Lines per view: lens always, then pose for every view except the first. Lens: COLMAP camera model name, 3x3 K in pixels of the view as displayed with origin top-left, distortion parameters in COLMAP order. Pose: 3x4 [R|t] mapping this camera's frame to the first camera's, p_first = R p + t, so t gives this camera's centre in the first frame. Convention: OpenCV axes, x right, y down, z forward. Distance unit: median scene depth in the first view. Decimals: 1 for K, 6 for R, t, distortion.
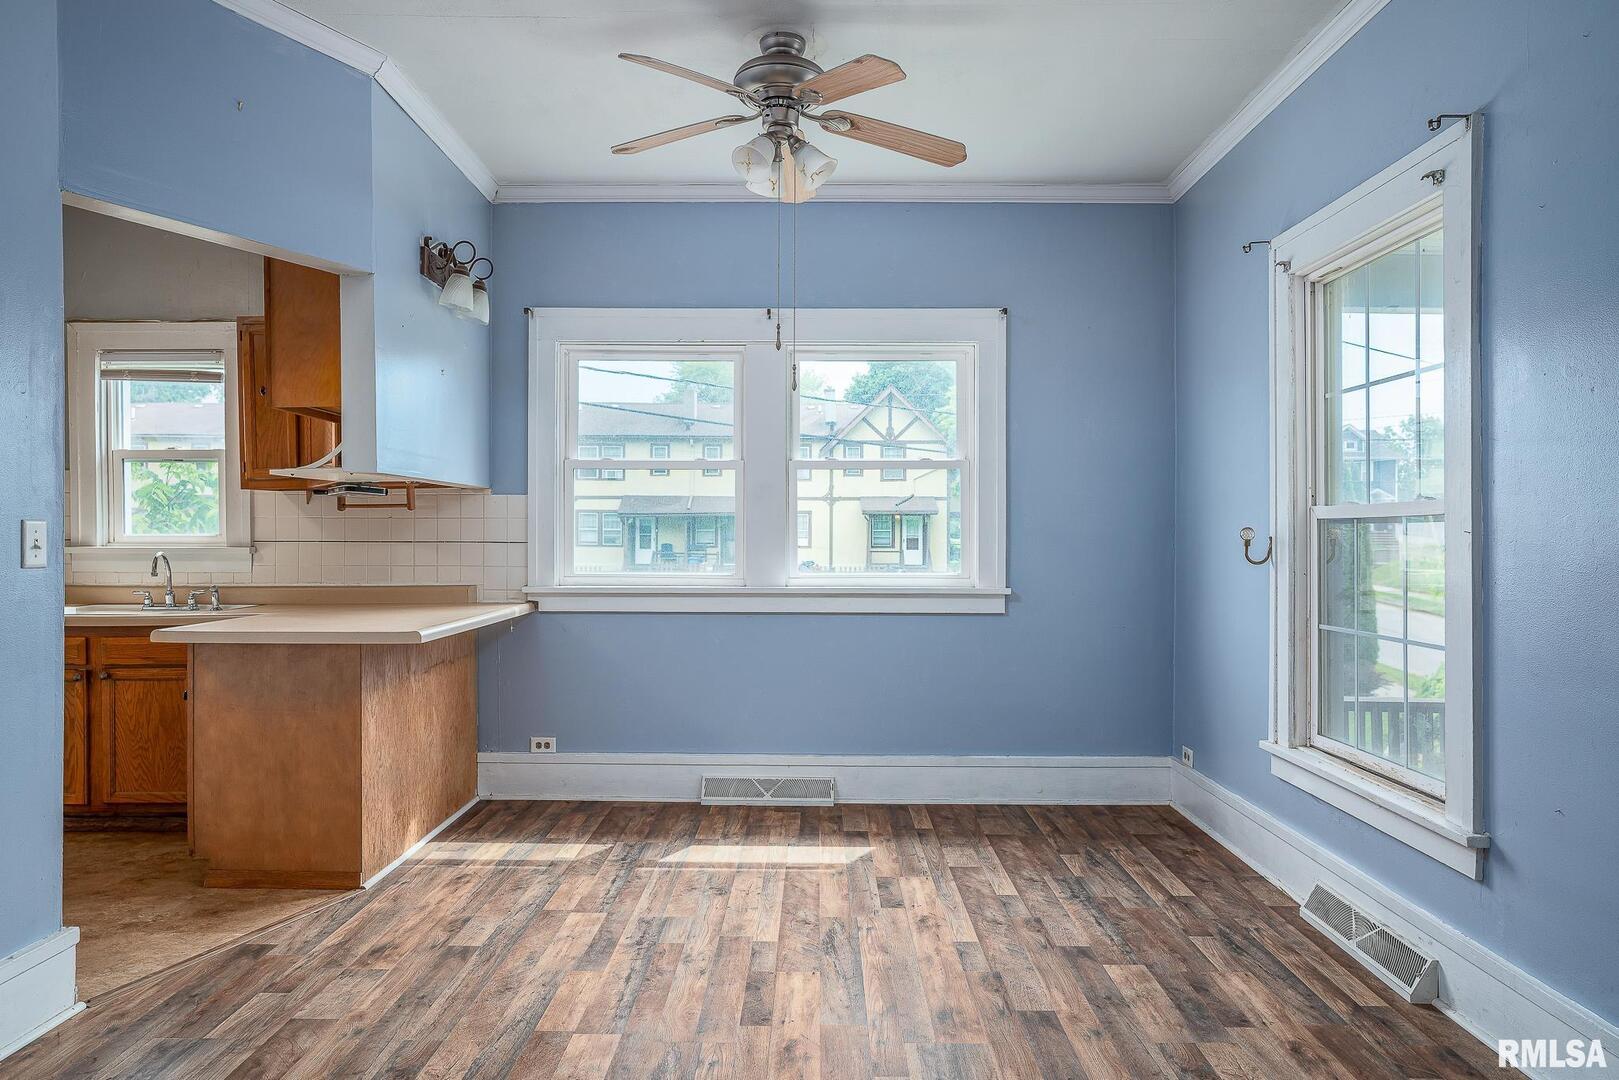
lens RADIAL K [[1002.9, 0, 809.5], [0, 1002.9, 540.0], [0, 0, 1]] dist [0.018695, 0.000400]
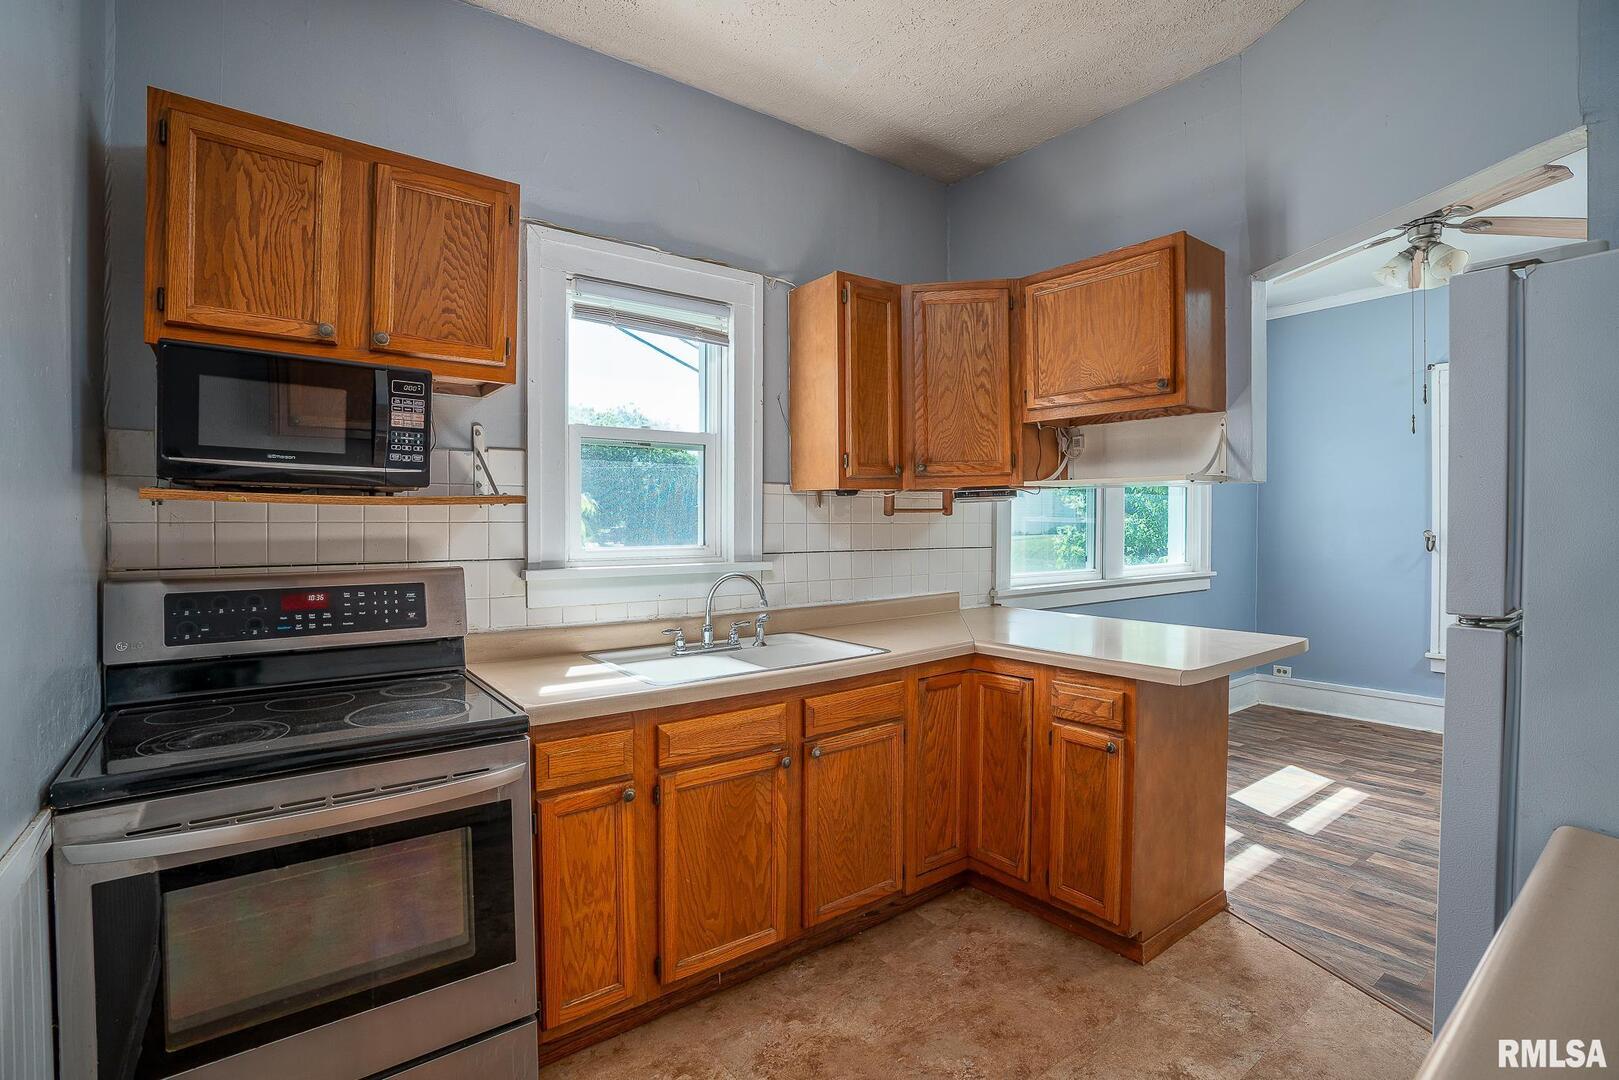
lens RADIAL K [[749.3, 0, 809.5], [0, 749.3, 540.0], [0, 0, 1]] dist [-0.054522, 0.000104]
pose [[0.785930, -0.017853, 0.618057, -1.094197], [0.003940, 0.999707, 0.023866, -0.028729], [-0.618302, -0.016322, 0.785771, 0.641056]]
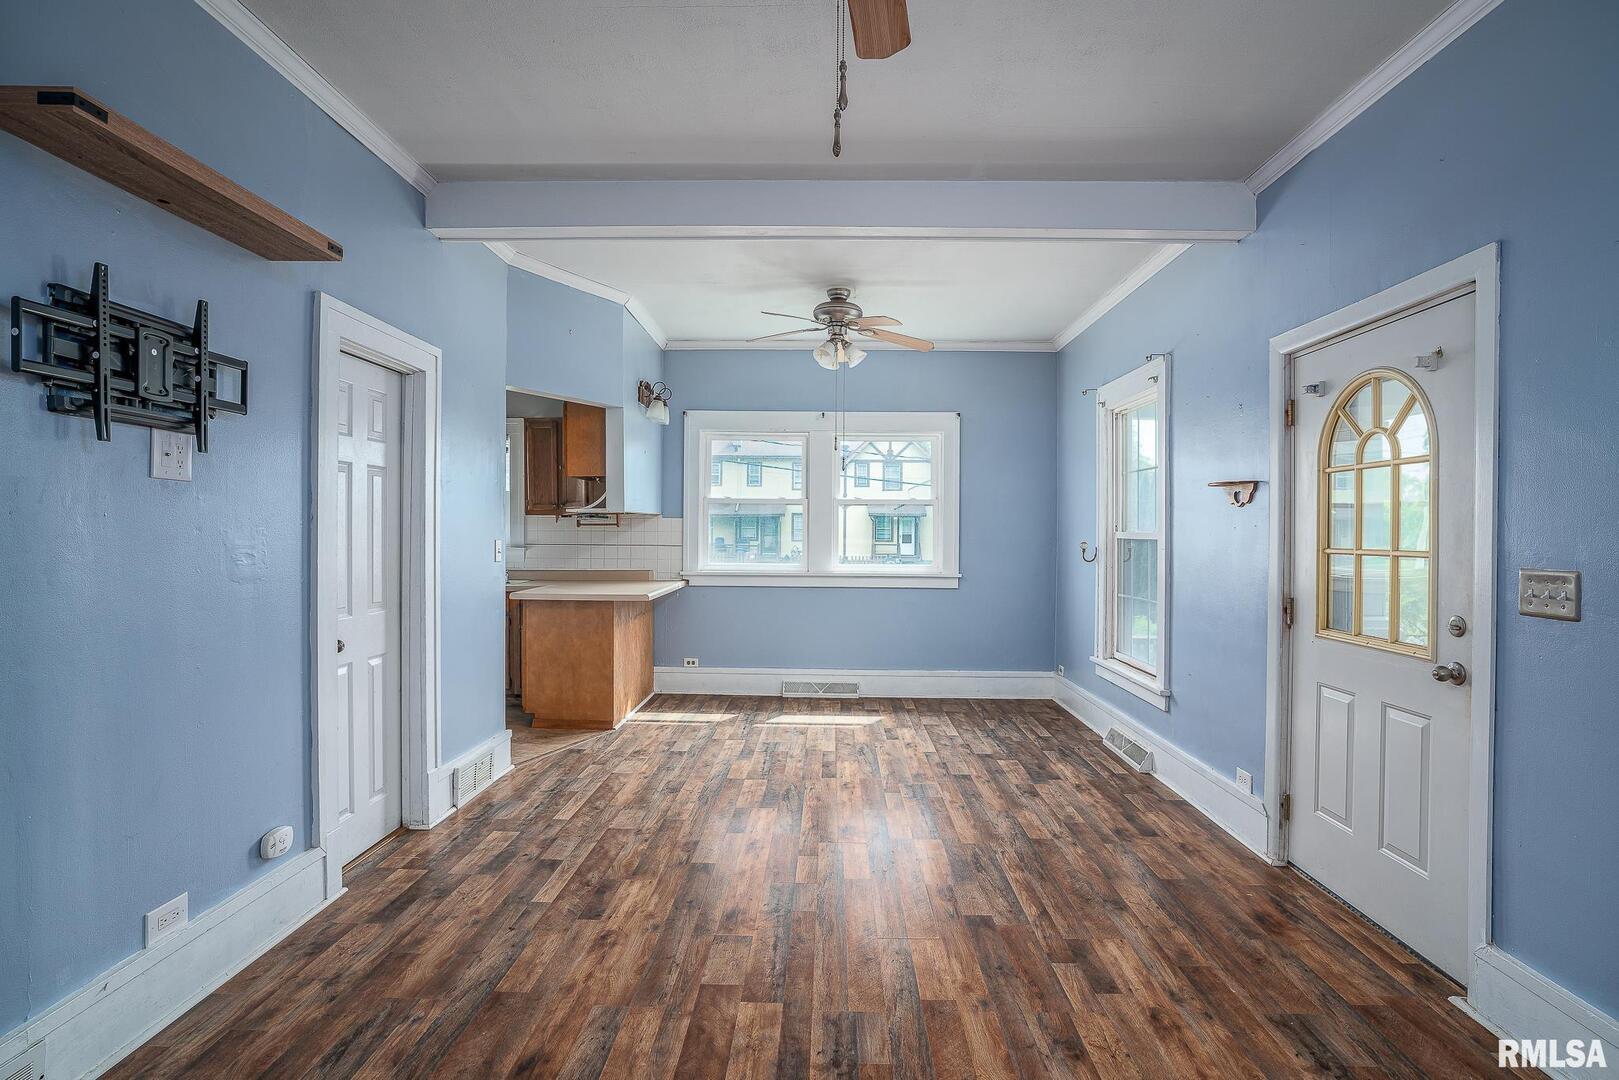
lens RADIAL K [[811.2, 0, 809.5], [0, 811.2, 540.0], [0, 0, 1]] dist [-0.017470, 0.000178]
pose [[0.999830, 0.005229, -0.017670, -0.044476], [-0.005081, 0.999951, 0.008441, -0.024856], [0.017713, -0.008350, 0.999808, -0.475233]]
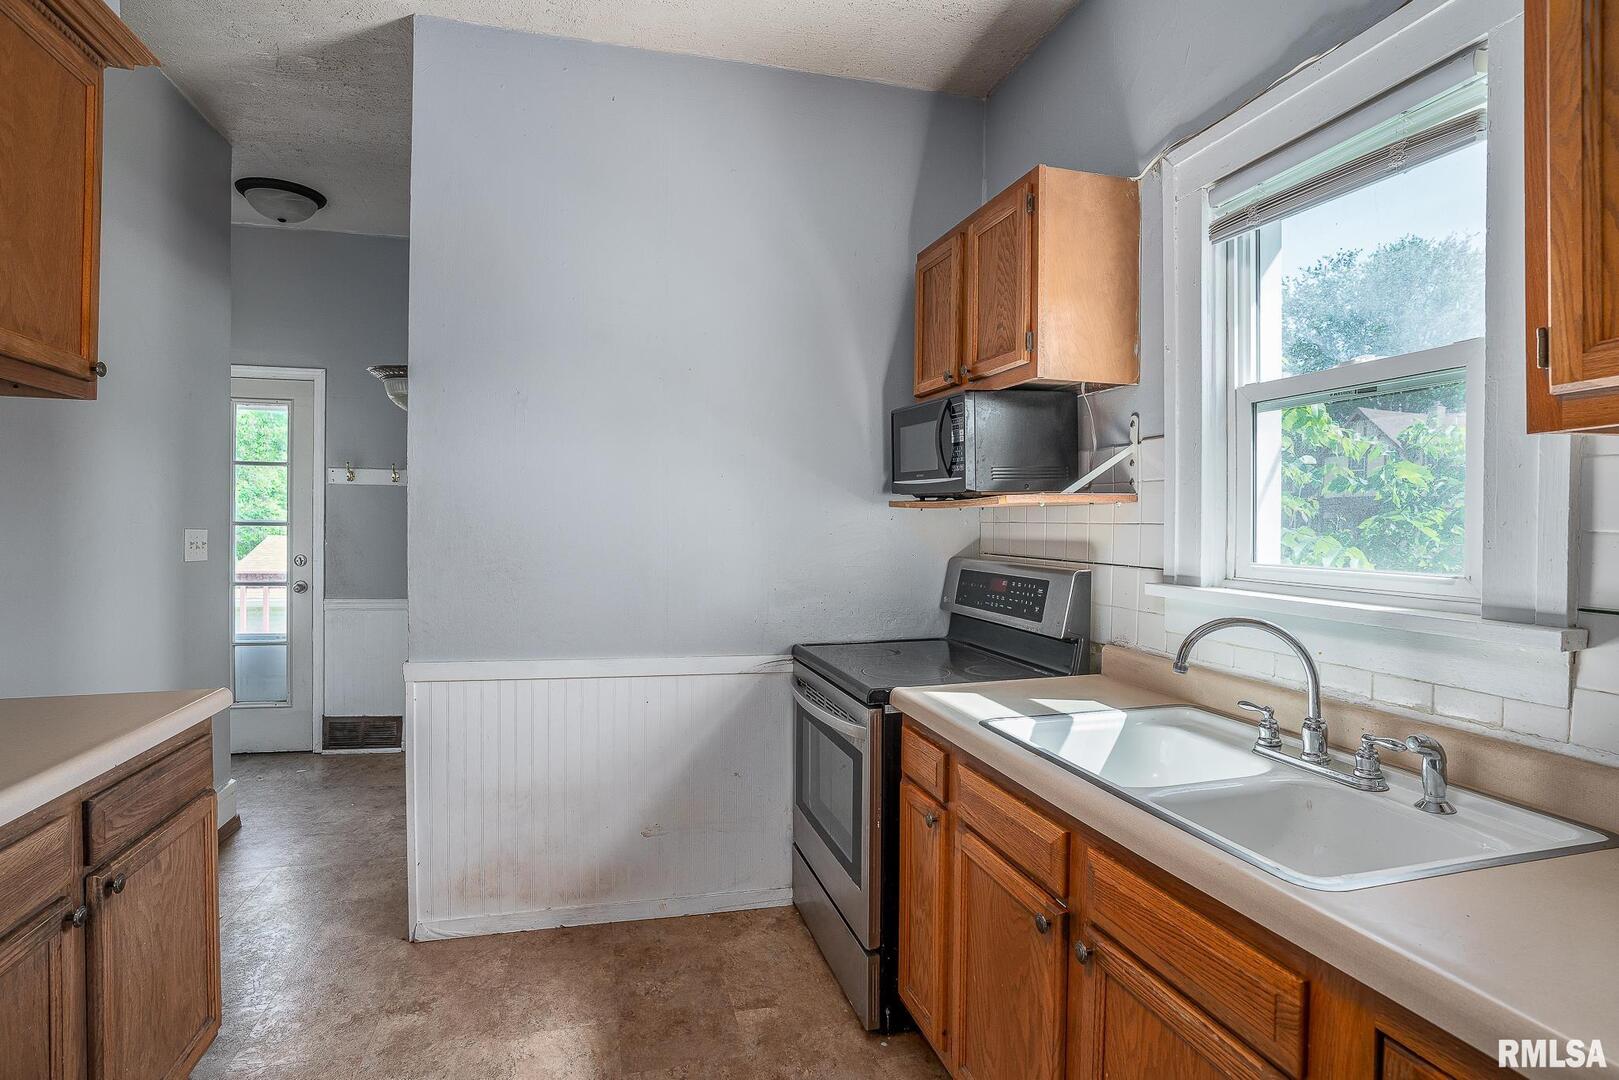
lens RADIAL K [[811.2, 0, 809.5], [0, 811.2, 540.0], [0, 0, 1]] dist [-0.017470, 0.000178]
pose [[0.298680, 0.024626, -0.954035, -0.480071], [-0.007205, 0.999697, 0.023549, -0.030103], [0.954326, -0.000159, 0.298767, 0.867893]]
